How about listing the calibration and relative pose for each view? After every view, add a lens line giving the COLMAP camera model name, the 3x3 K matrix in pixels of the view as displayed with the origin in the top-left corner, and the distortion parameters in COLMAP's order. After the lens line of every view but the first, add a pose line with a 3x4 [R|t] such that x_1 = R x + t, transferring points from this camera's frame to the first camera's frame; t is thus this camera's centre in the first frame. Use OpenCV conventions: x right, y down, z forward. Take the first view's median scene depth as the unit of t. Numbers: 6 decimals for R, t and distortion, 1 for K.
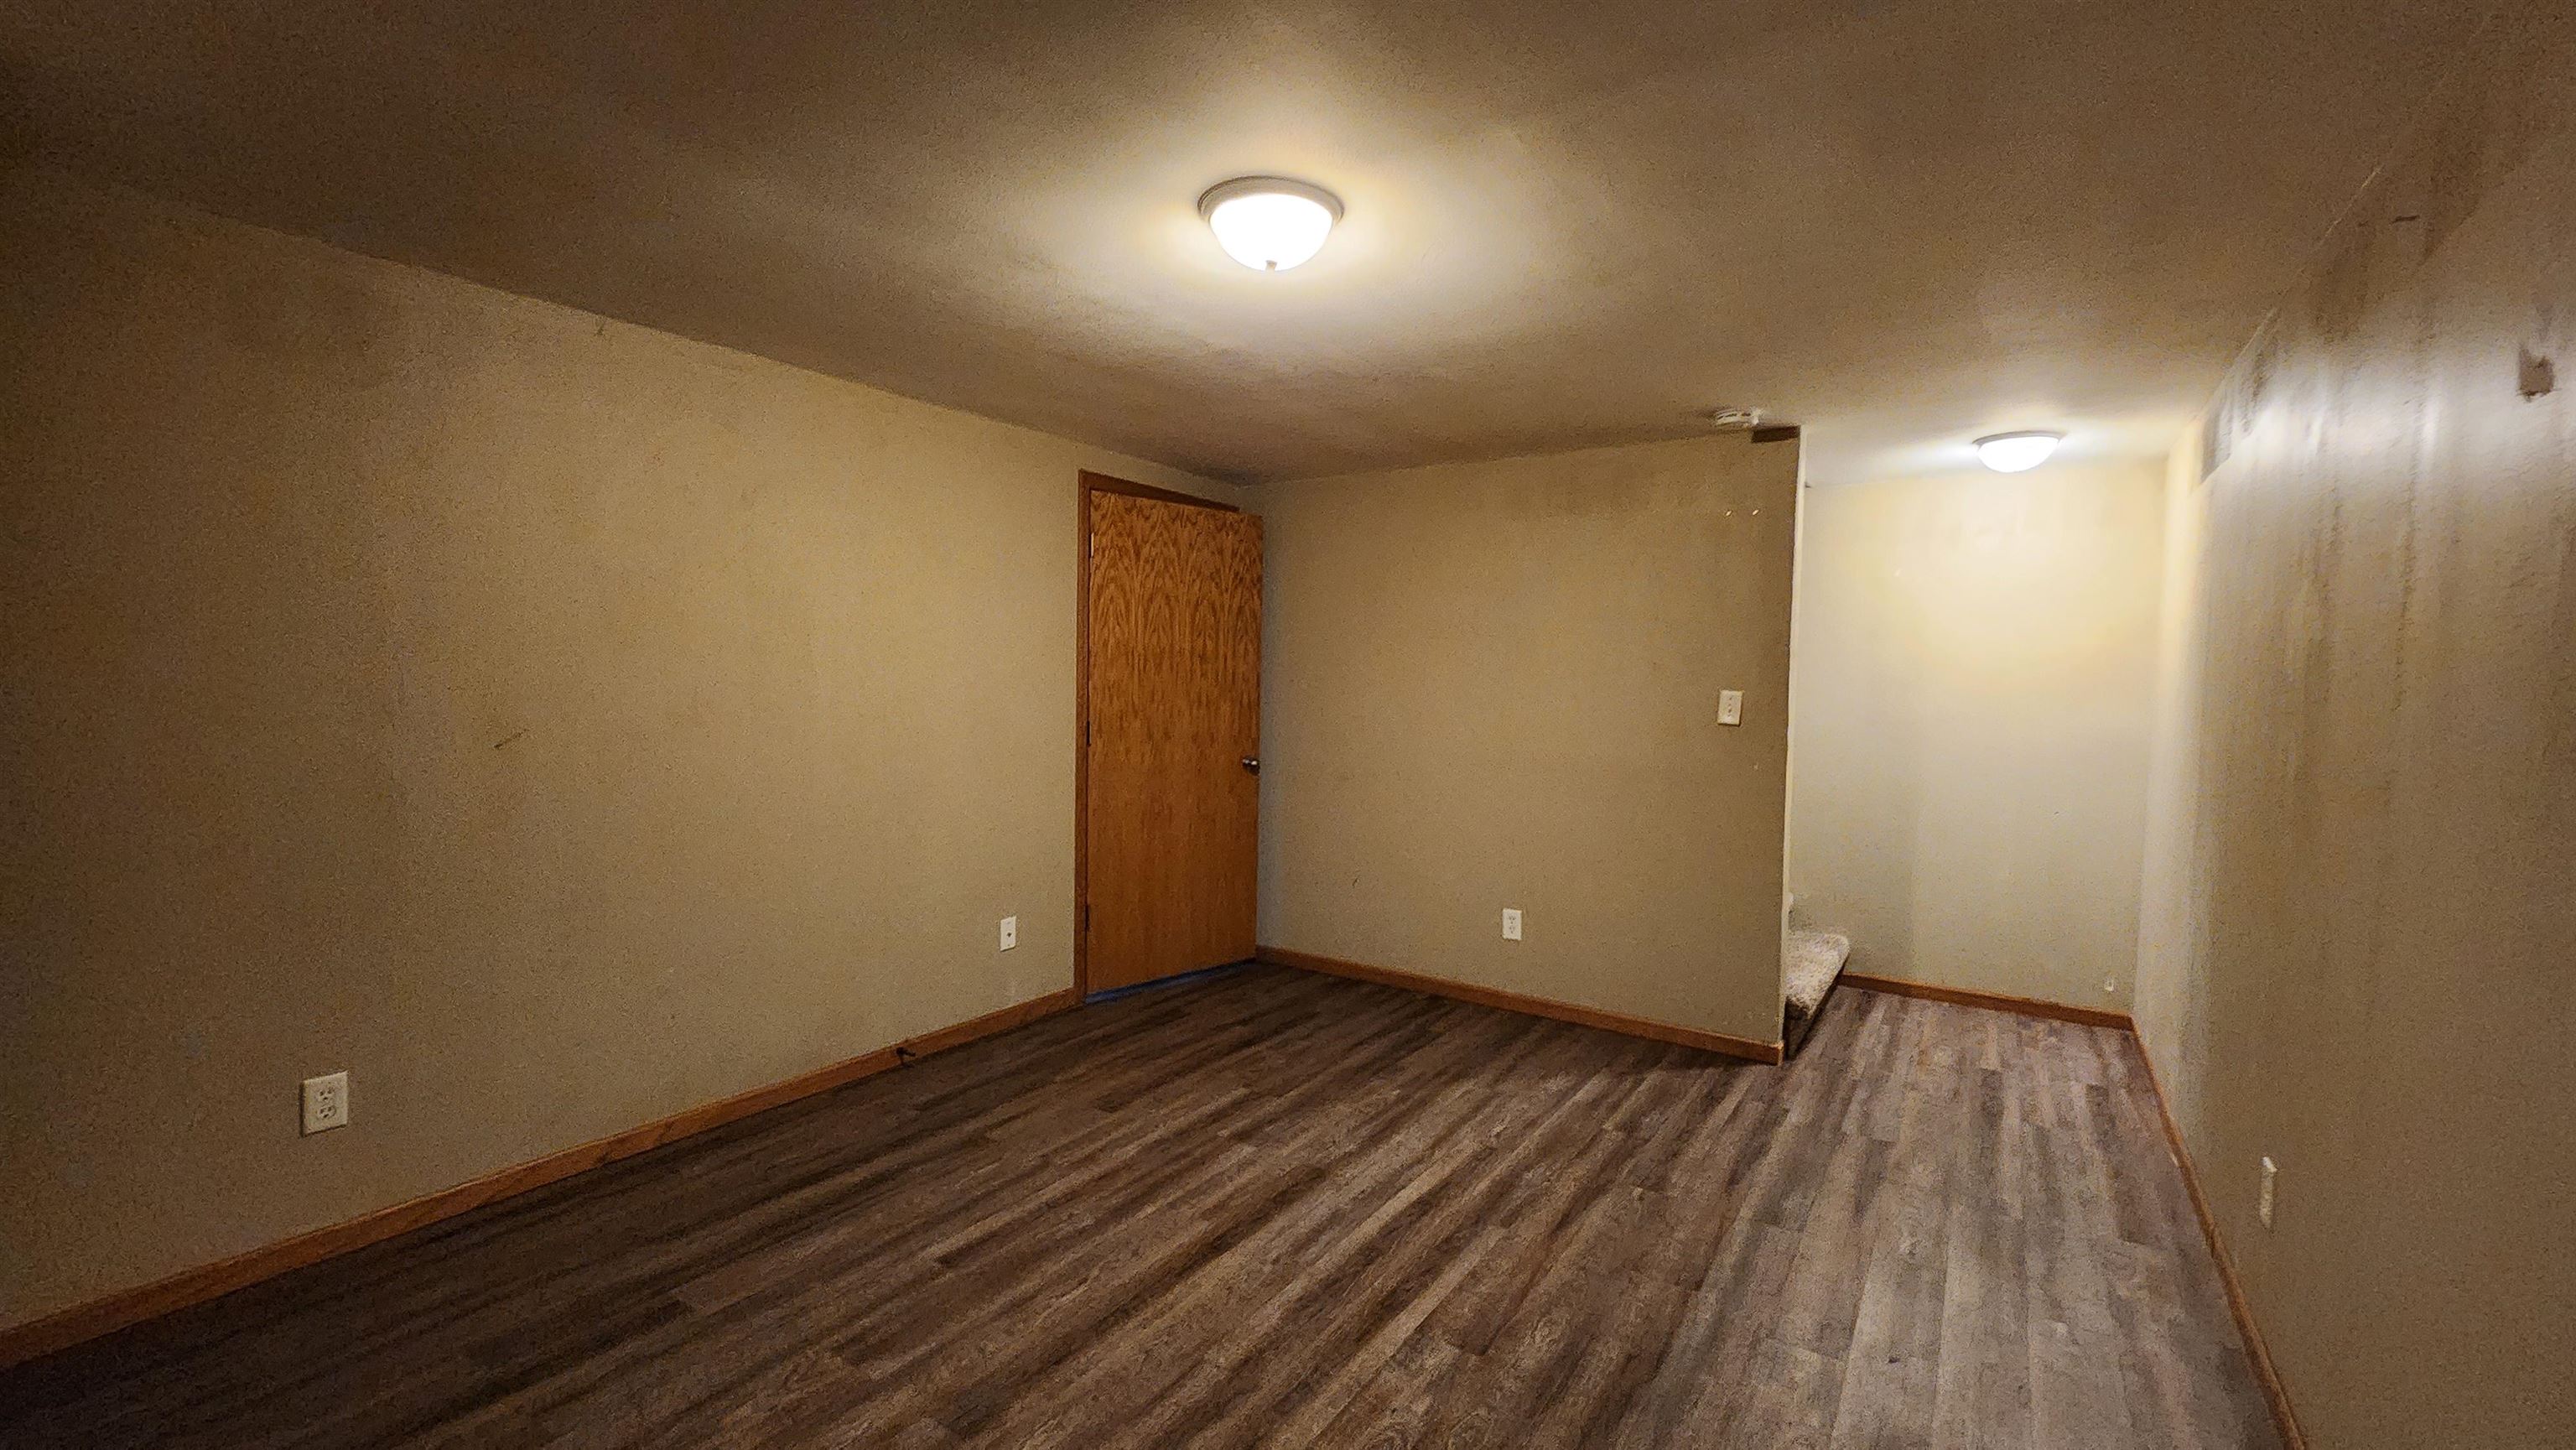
lens RADIAL K [[1056.1, 0, 1301.7], [0, 1056.1, 733.4], [0, 0, 1]] dist [0.001149, -0.000817]
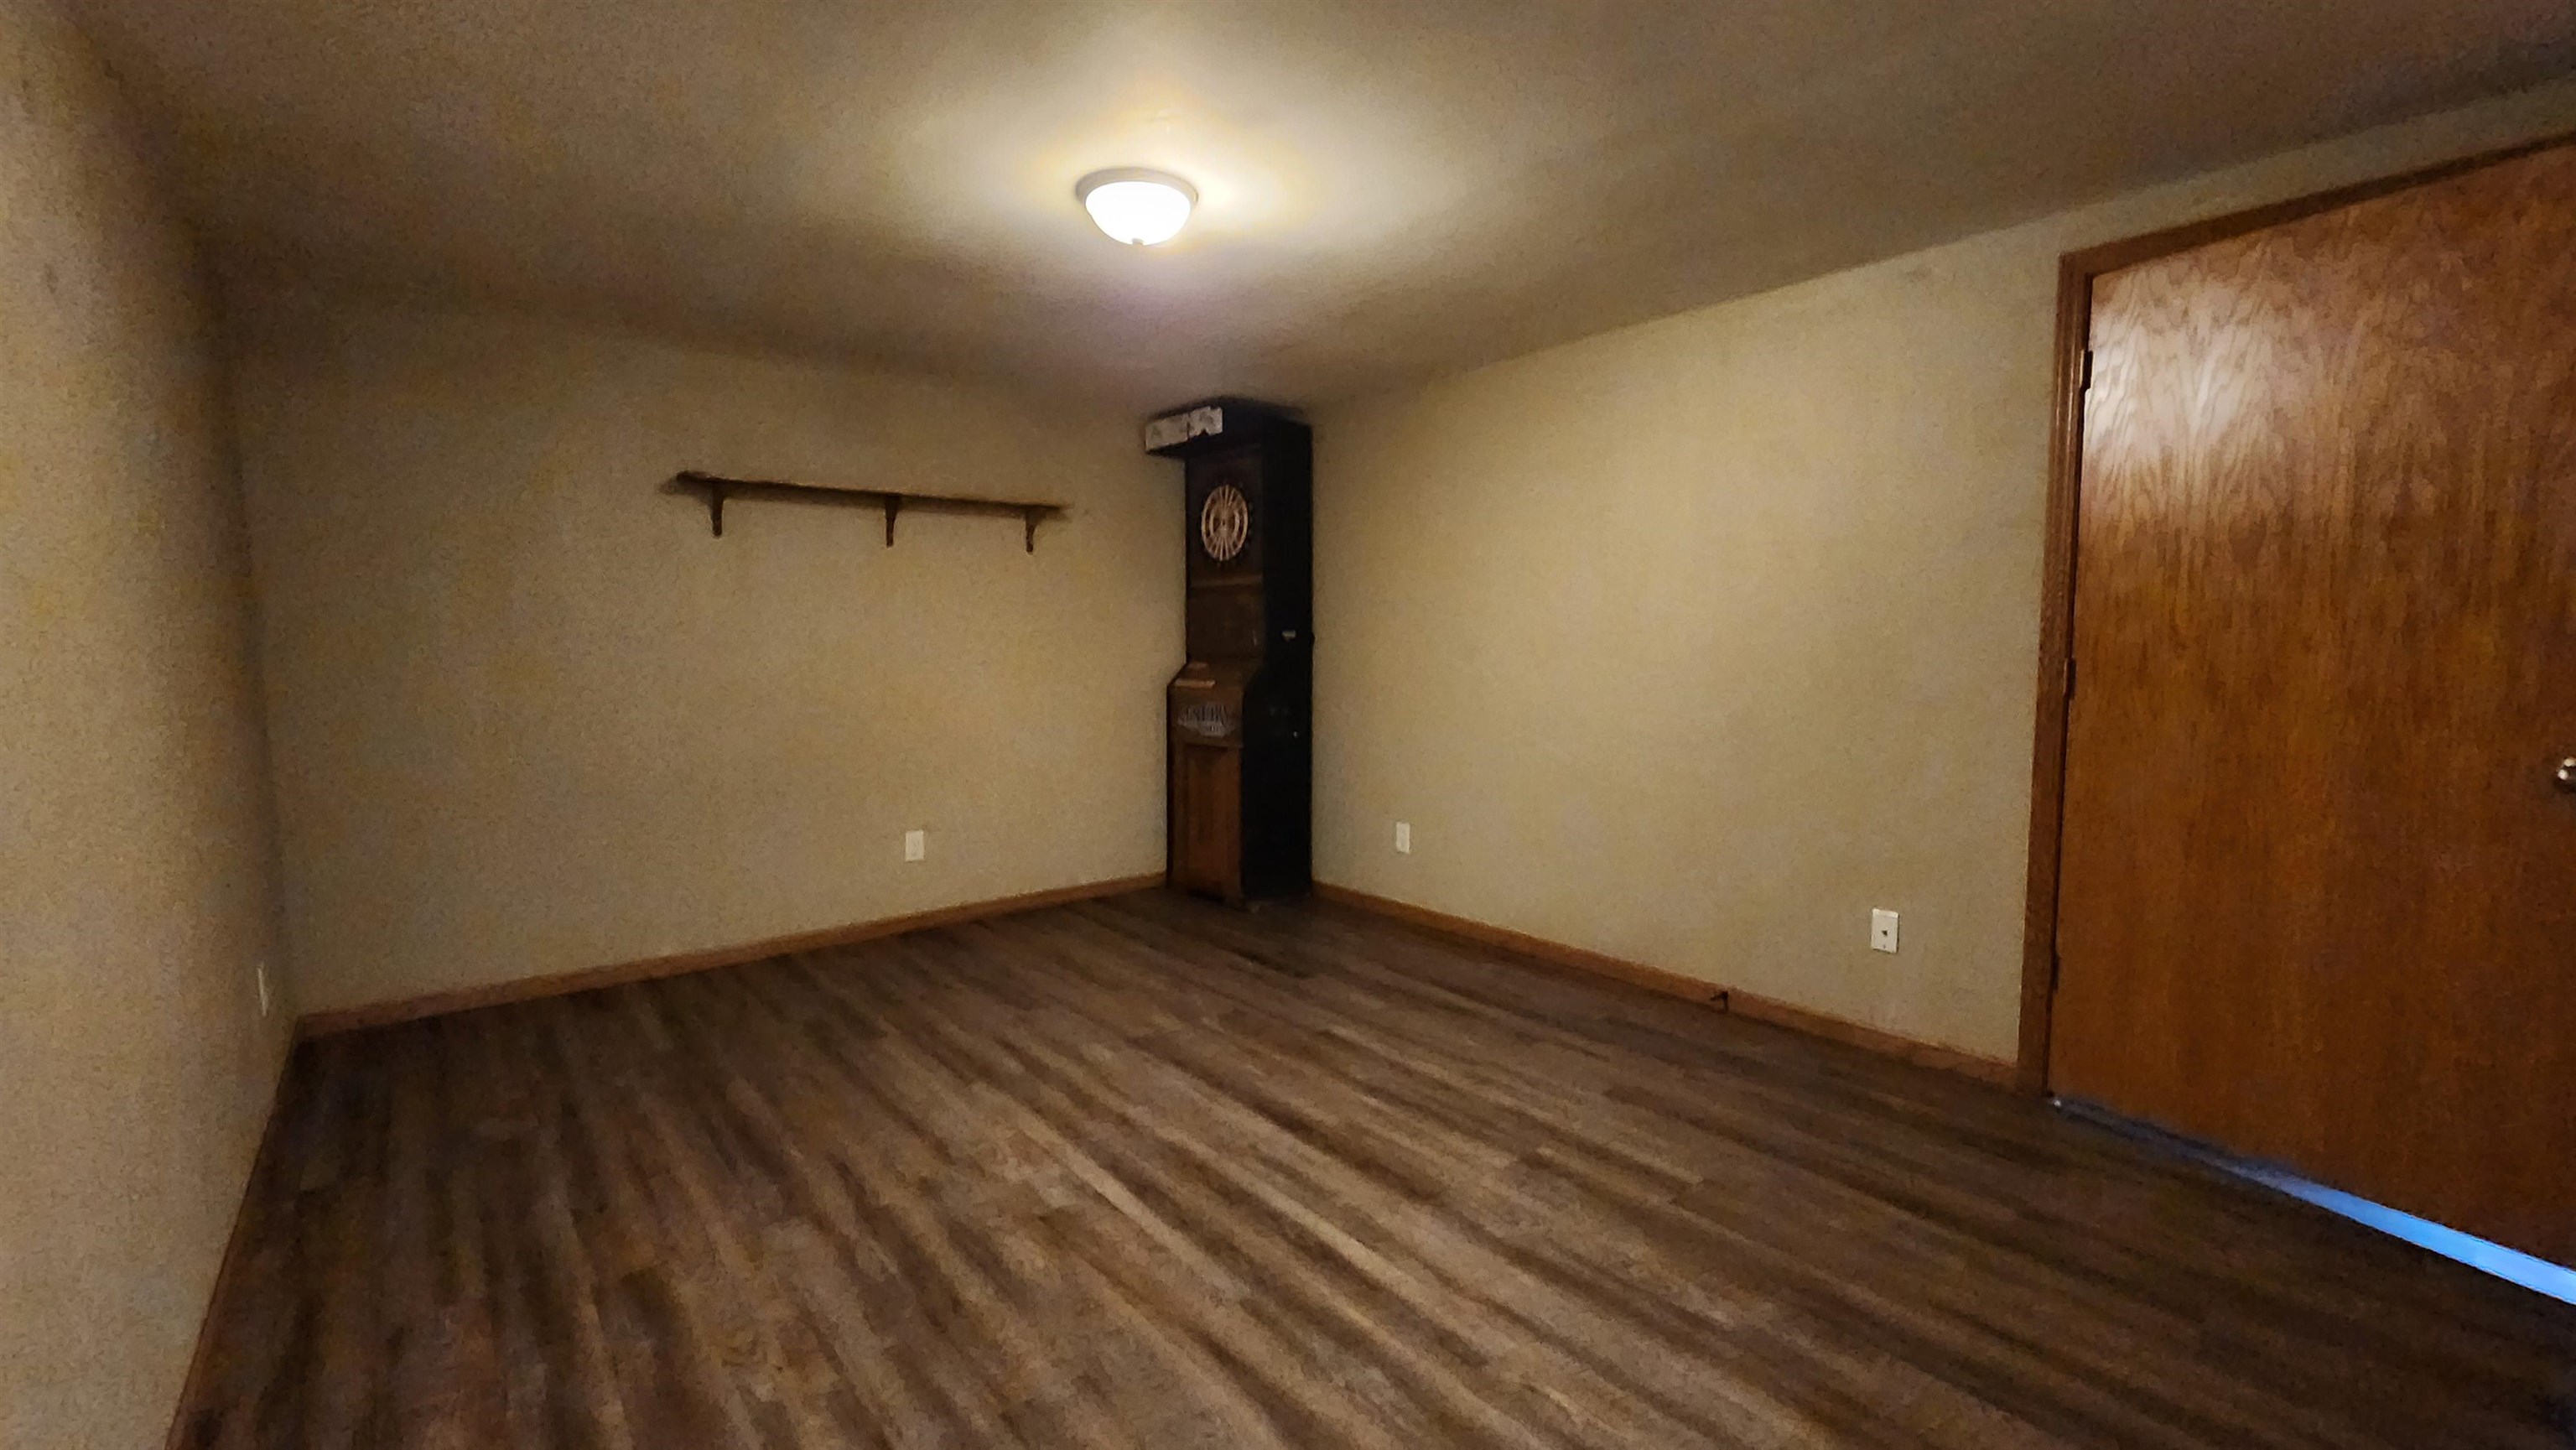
lens RADIAL K [[1056.1, 0, 1301.7], [0, 1056.1, 733.4], [0, 0, 1]] dist [0.001149, -0.000817]
pose [[-0.288044, 0.068251, -0.955182, 0.810231], [-0.046606, 0.995276, 0.085170, 0.001039], [0.956482, 0.069050, -0.283502, 1.144626]]
